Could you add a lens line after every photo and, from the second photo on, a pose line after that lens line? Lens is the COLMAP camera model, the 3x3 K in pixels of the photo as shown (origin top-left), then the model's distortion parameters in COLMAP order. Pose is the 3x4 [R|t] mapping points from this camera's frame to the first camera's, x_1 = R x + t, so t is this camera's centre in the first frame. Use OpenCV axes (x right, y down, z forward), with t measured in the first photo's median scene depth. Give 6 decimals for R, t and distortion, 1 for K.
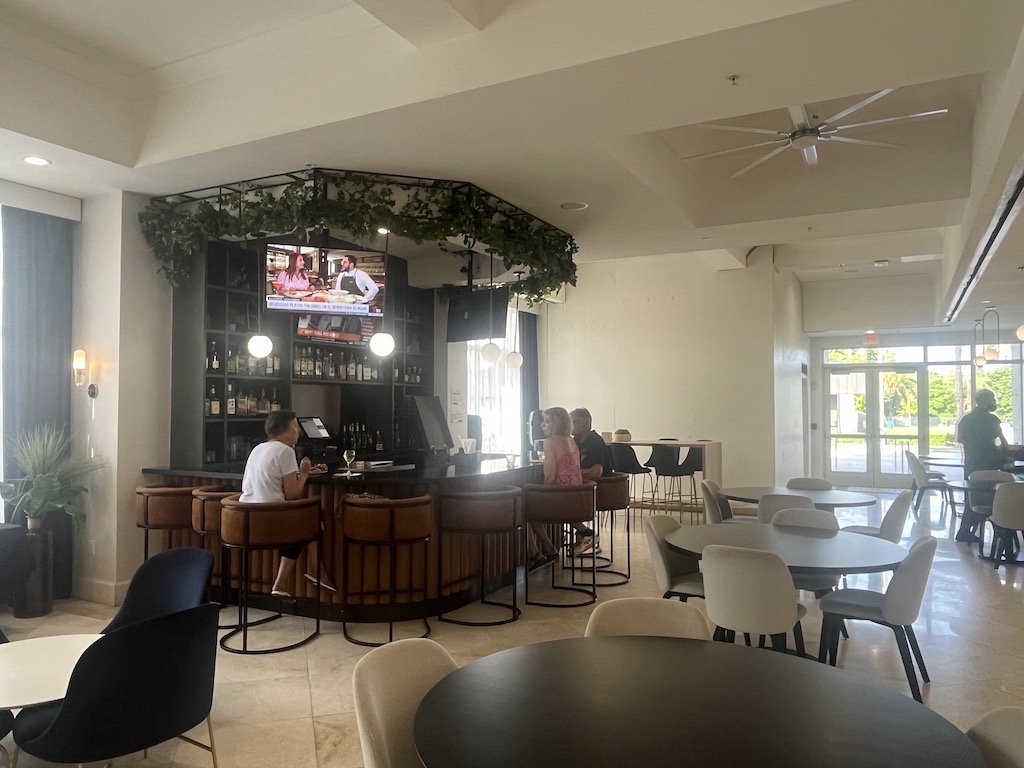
lens RADIAL K [[731.7, 0, 515.1], [0, 731.7, 381.2], [0, 0, 1]] dist [0.042237, 0.000432]
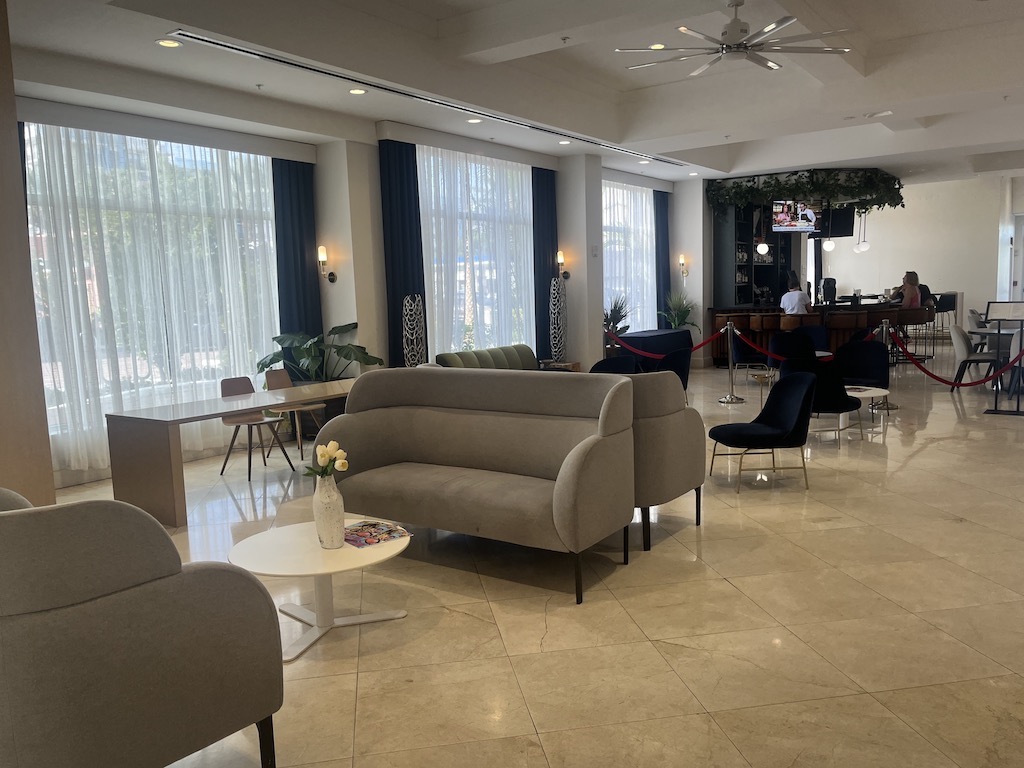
lens RADIAL K [[793.8, 0, 509.4], [0, 793.8, 386.0], [0, 0, 1]] dist [0.016971, -0.004290]
pose [[0.989997, -0.014864, -0.140305, -0.769038], [0.037095, 0.986871, 0.157193, -0.044262], [0.136126, -0.160825, 0.977551, -1.466336]]
